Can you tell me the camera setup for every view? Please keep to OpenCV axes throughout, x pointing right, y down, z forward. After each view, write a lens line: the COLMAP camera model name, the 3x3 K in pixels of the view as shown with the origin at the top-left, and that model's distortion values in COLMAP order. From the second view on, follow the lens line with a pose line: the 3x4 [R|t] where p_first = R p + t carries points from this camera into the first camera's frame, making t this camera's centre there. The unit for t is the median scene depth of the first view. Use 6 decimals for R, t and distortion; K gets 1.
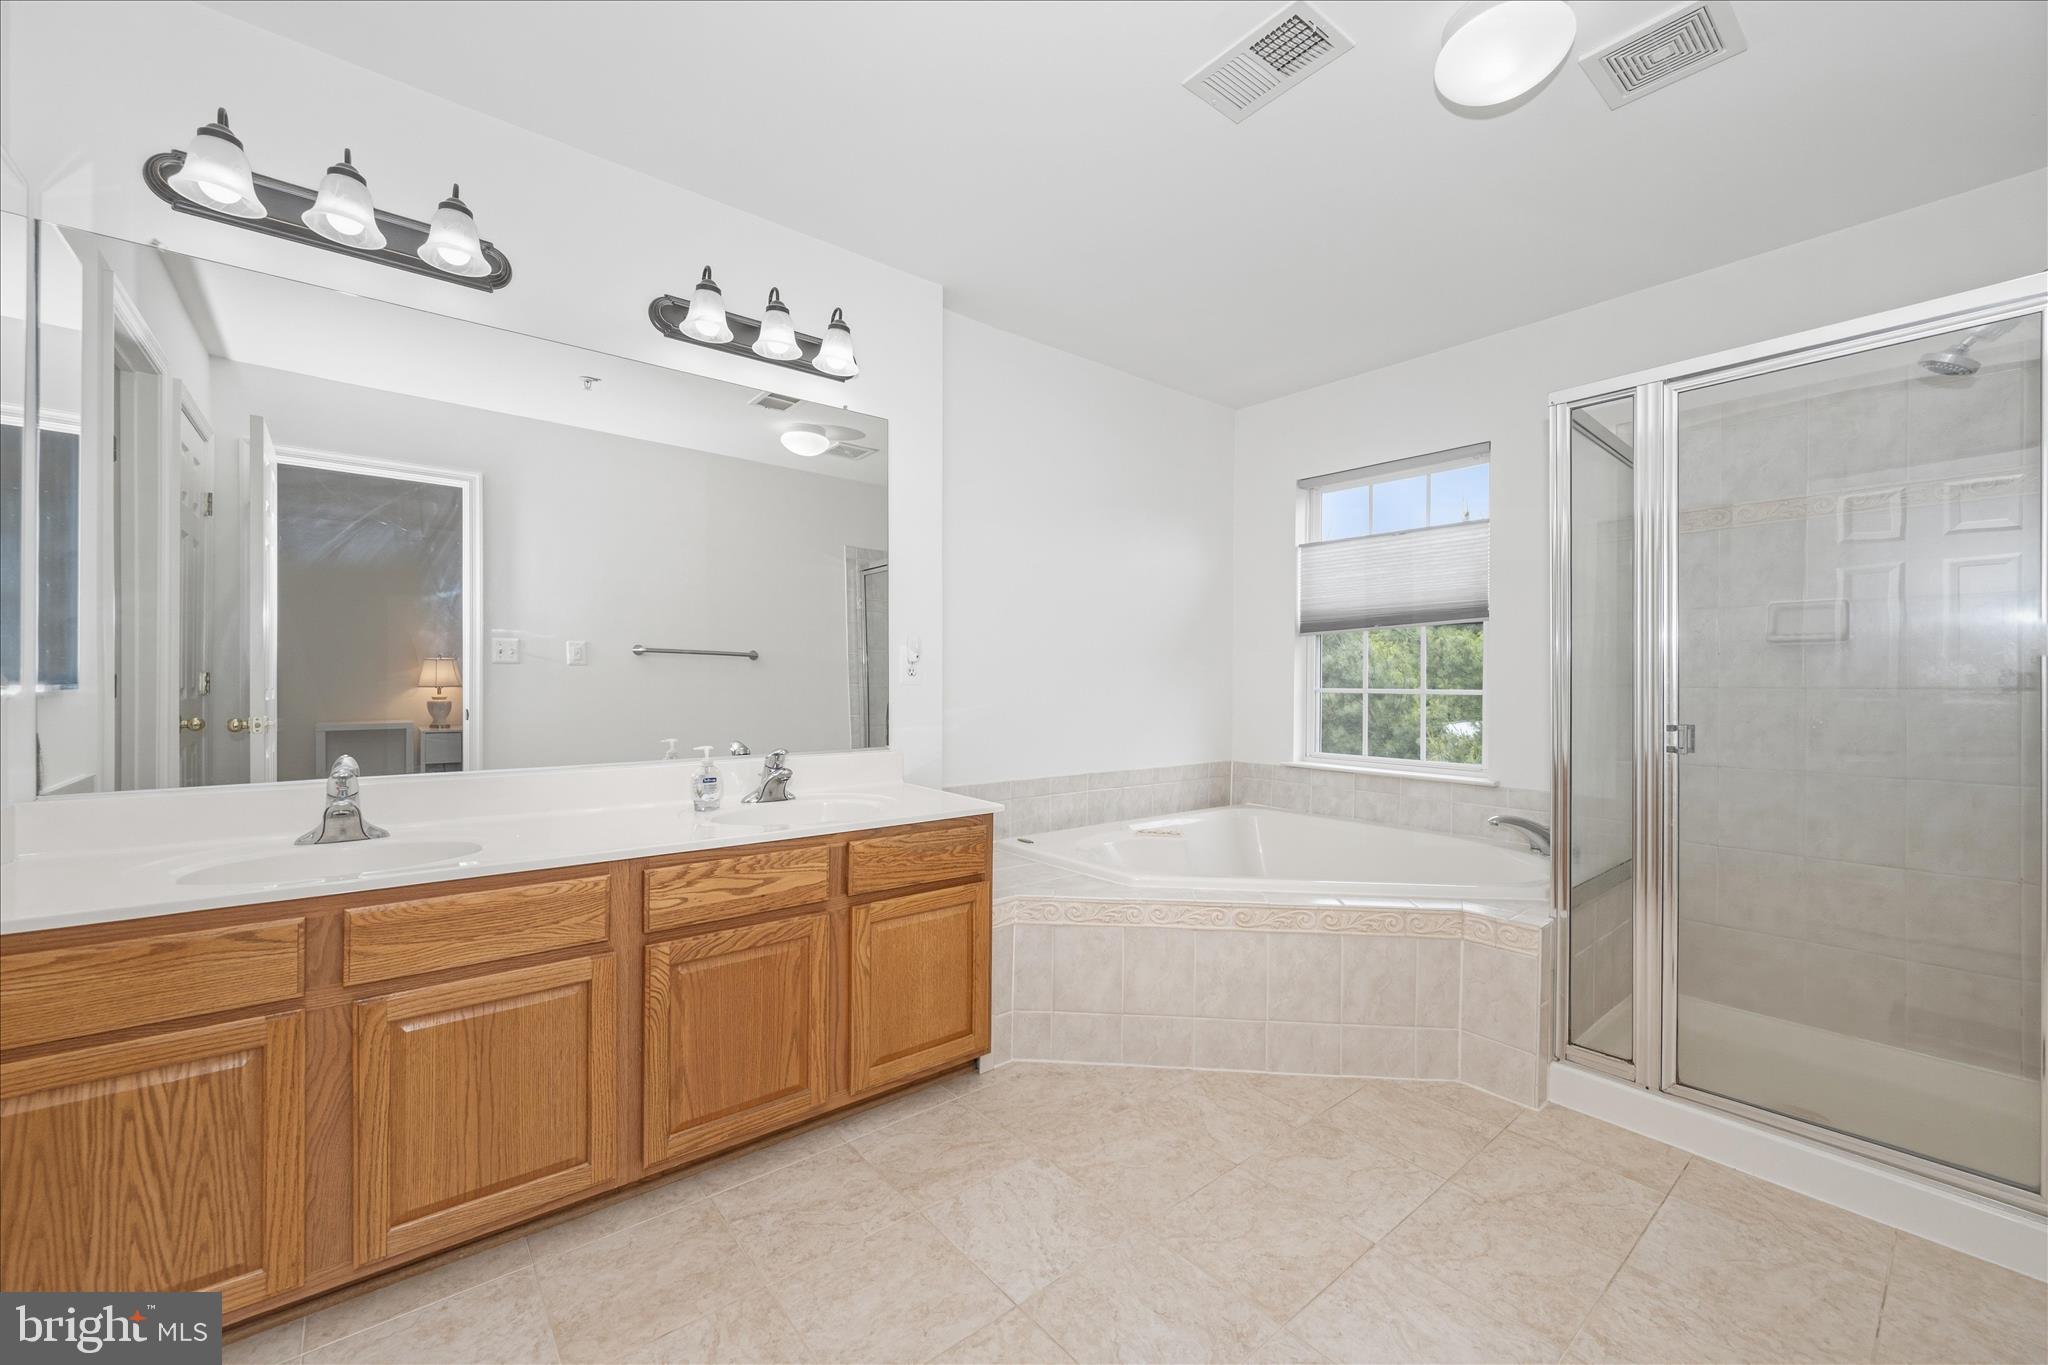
lens RADIAL K [[806.1, 0, 1020.4], [0, 806.1, 688.3], [0, 0, 1]] dist [-0.002146, 0.000042]
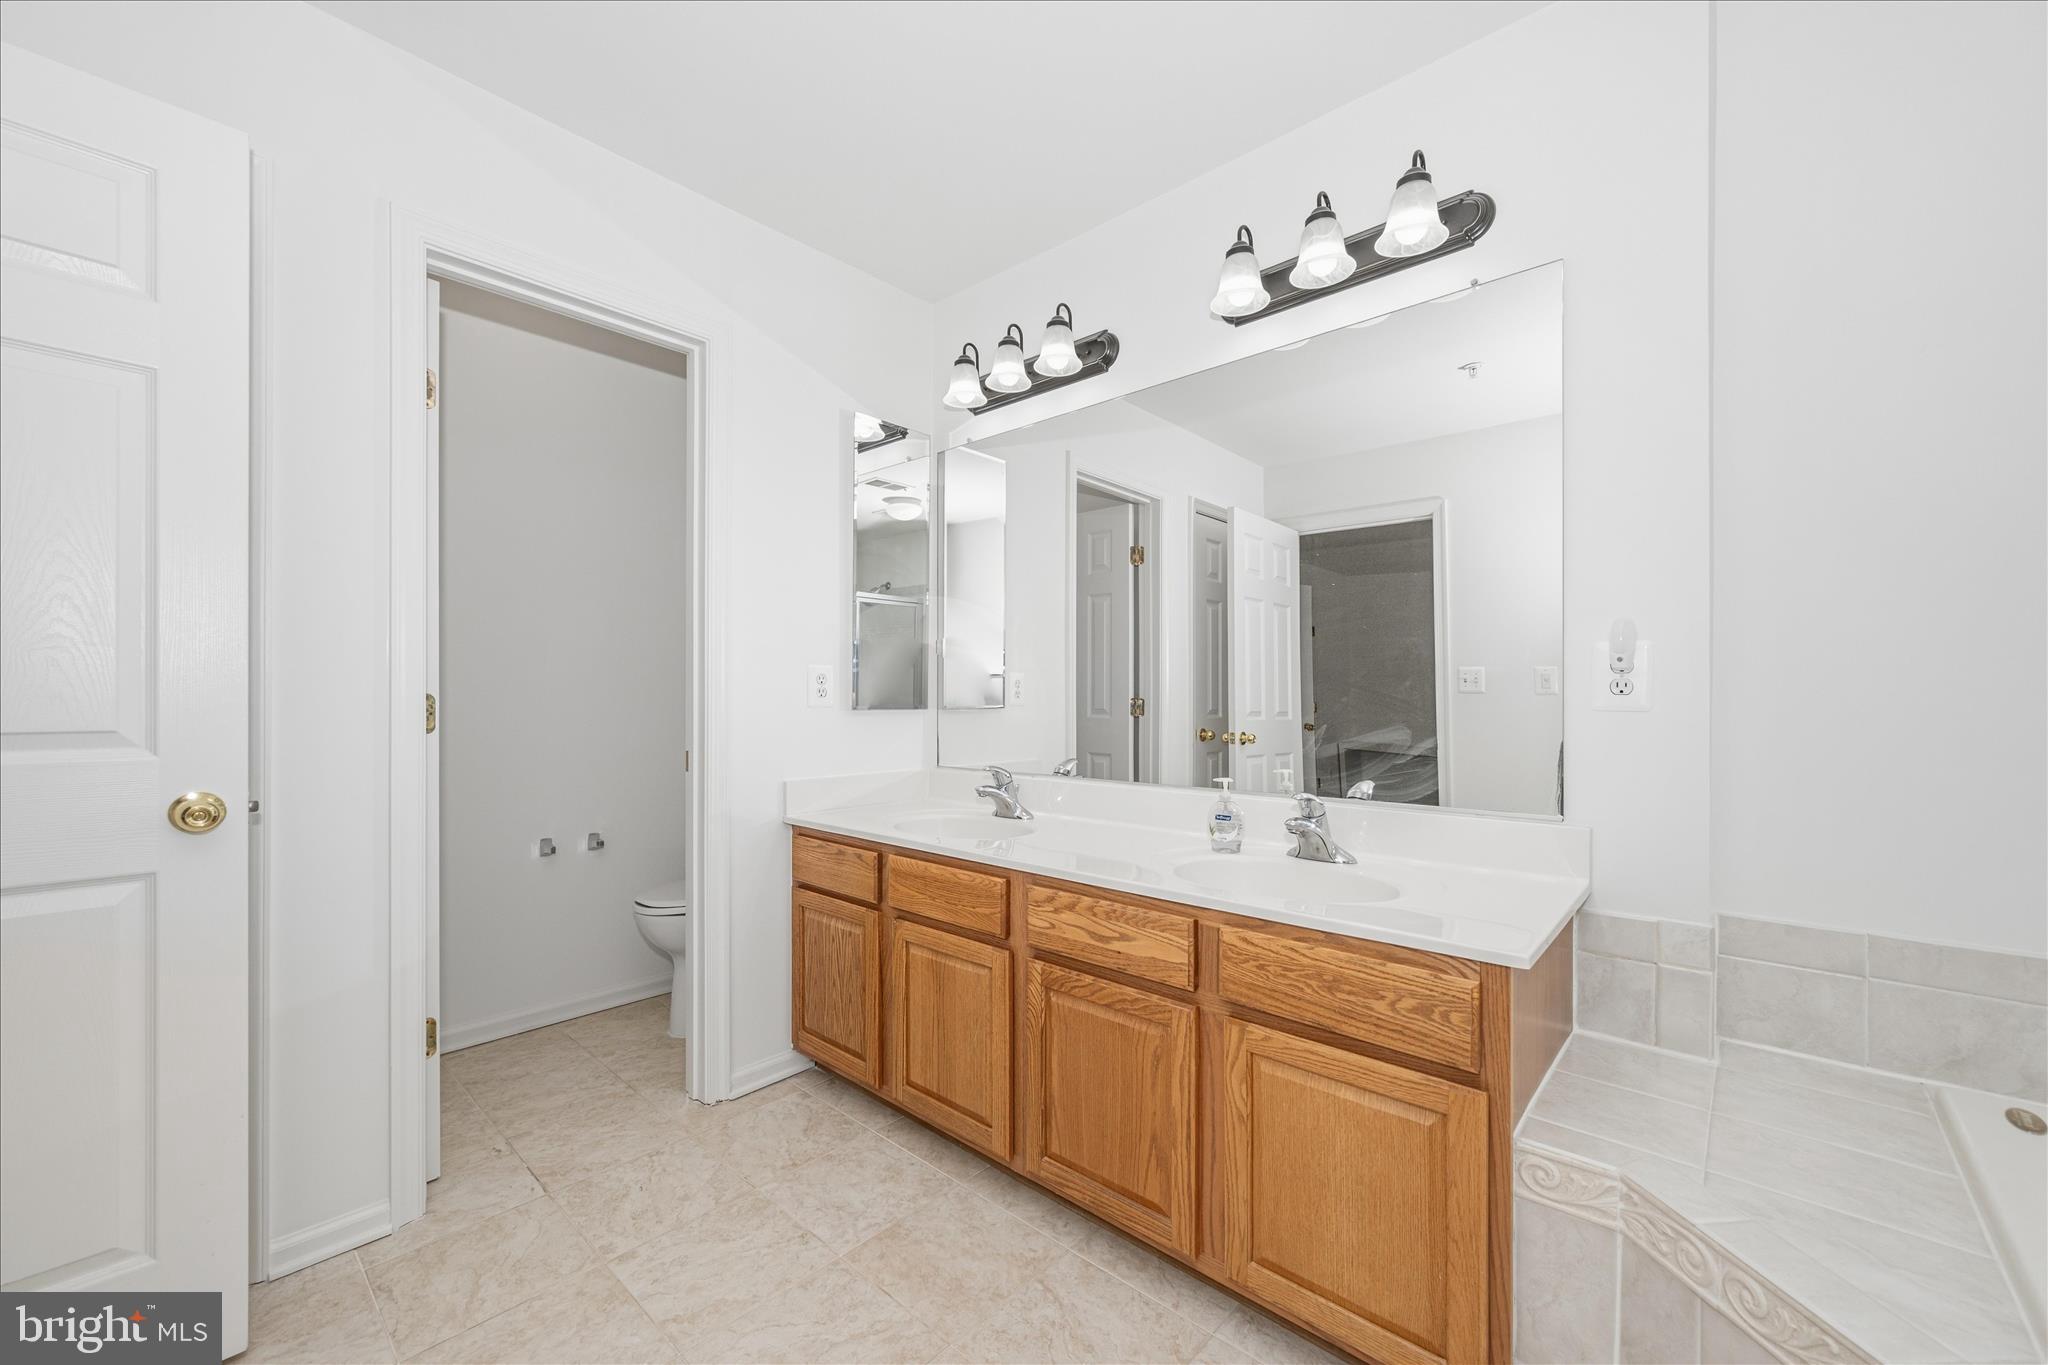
lens RADIAL K [[807.6, 0, 1022.9], [0, 807.6, 689.6], [0, 0, 1]] dist [-0.003227, 0.000389]
pose [[0.145643, -0.012694, -0.989256, 0.519273], [-0.010349, 0.999843, -0.014354, -0.011216], [0.989283, 0.012329, 0.145489, 0.755972]]
